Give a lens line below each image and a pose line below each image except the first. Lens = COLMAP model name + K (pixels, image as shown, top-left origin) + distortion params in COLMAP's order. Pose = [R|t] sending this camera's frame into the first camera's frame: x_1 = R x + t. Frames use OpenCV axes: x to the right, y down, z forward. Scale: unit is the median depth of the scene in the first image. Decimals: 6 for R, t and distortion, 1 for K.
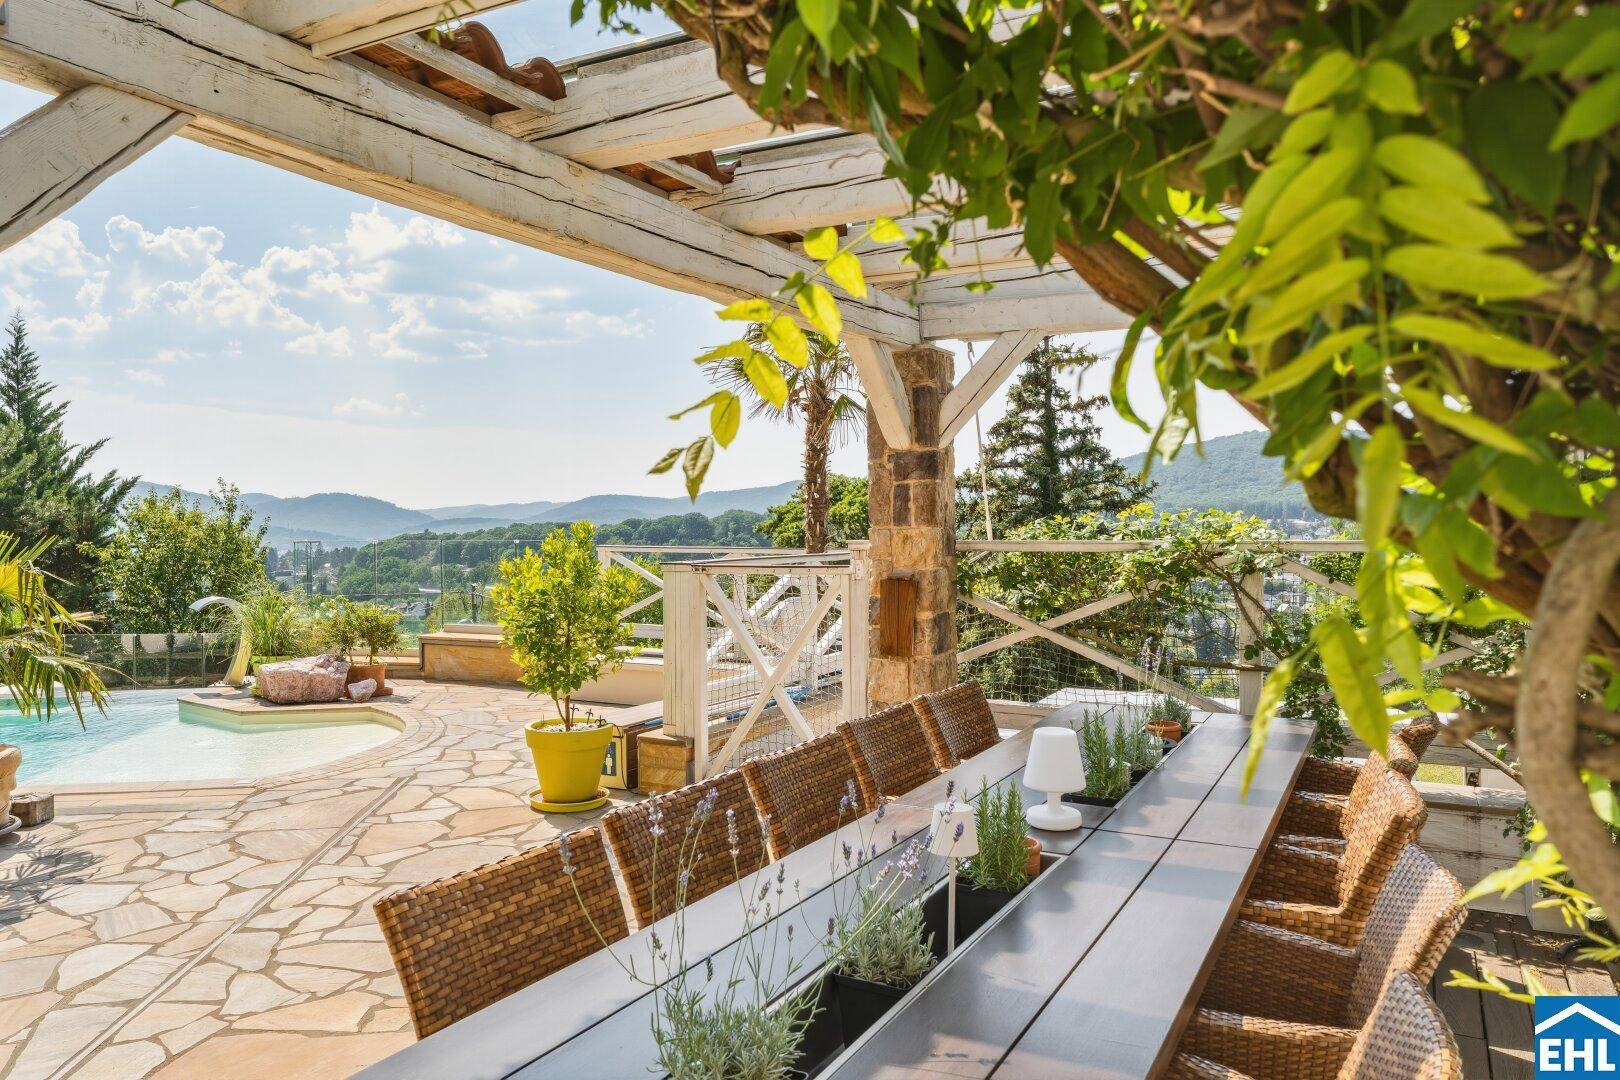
lens RADIAL K [[1033.7, 0, 853.2], [0, 1033.7, 536.6], [0, 0, 1]] dist [-0.018824, 0.007953]
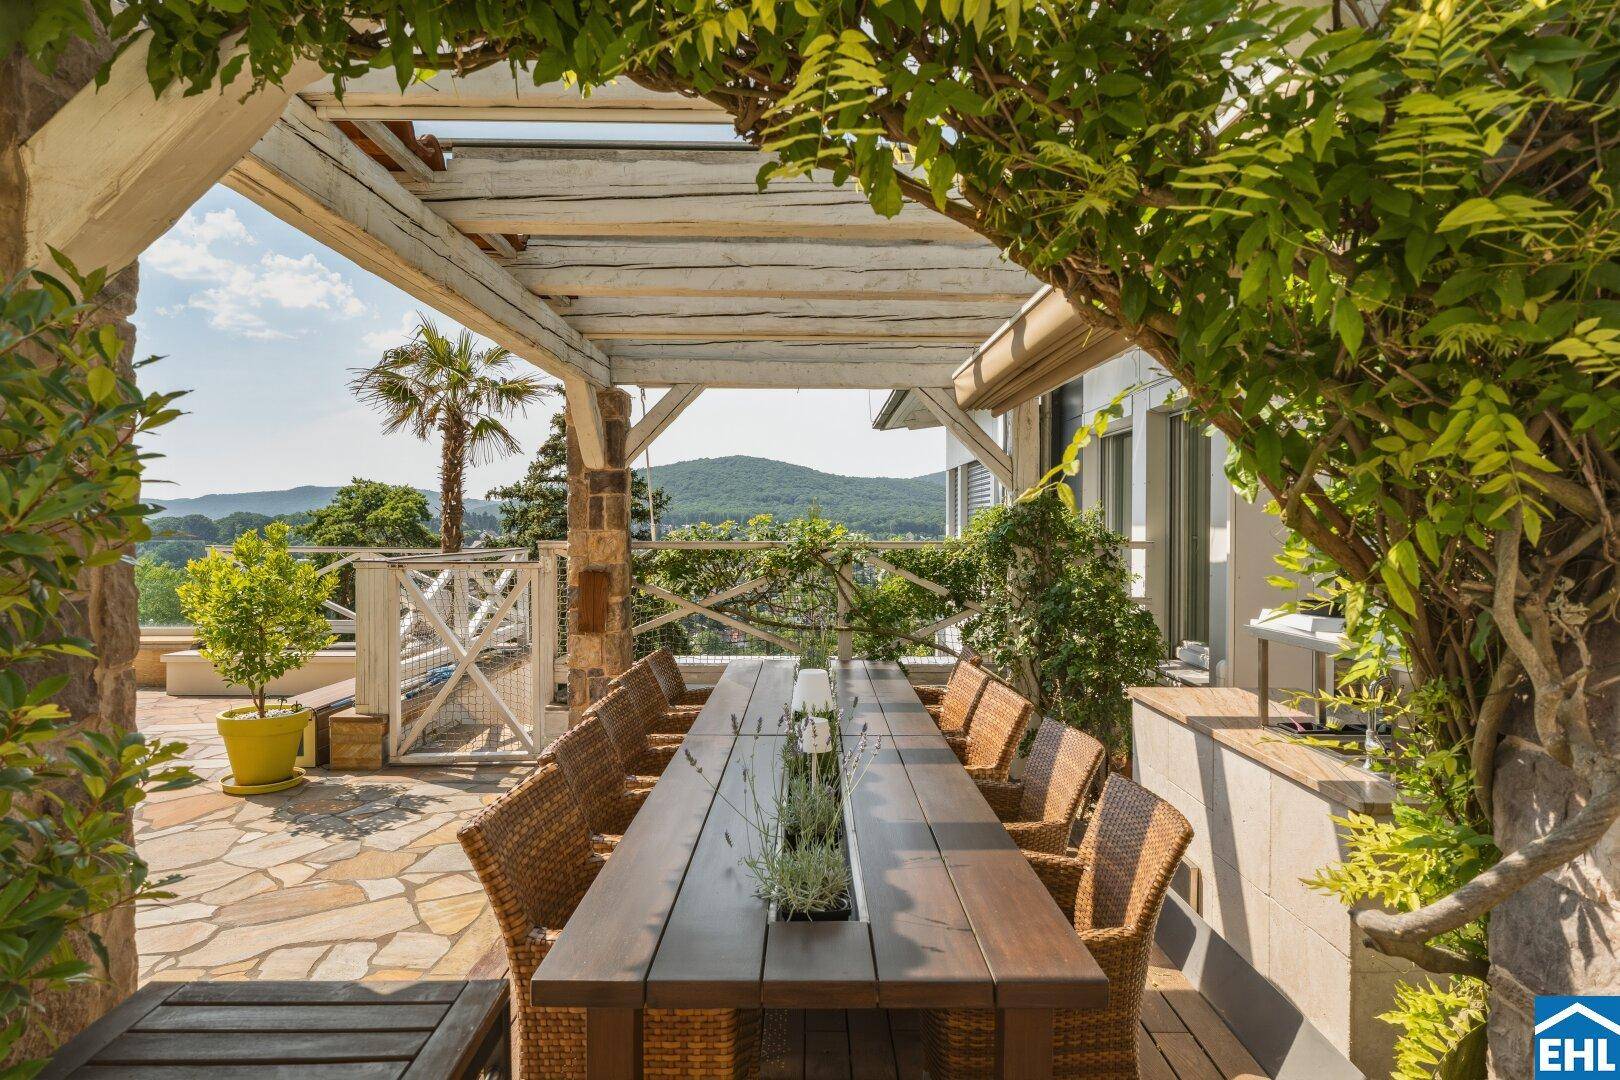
lens RADIAL K [[824.8, 0, 809.1], [0, 824.8, 536.7], [0, 0, 1]] dist [-0.016070, 0.000503]
pose [[0.897310, 0.003261, 0.441389, -0.154211], [-0.002217, 0.999993, -0.002880, 0.000783], [-0.441396, 0.001605, 0.897311, -0.020967]]
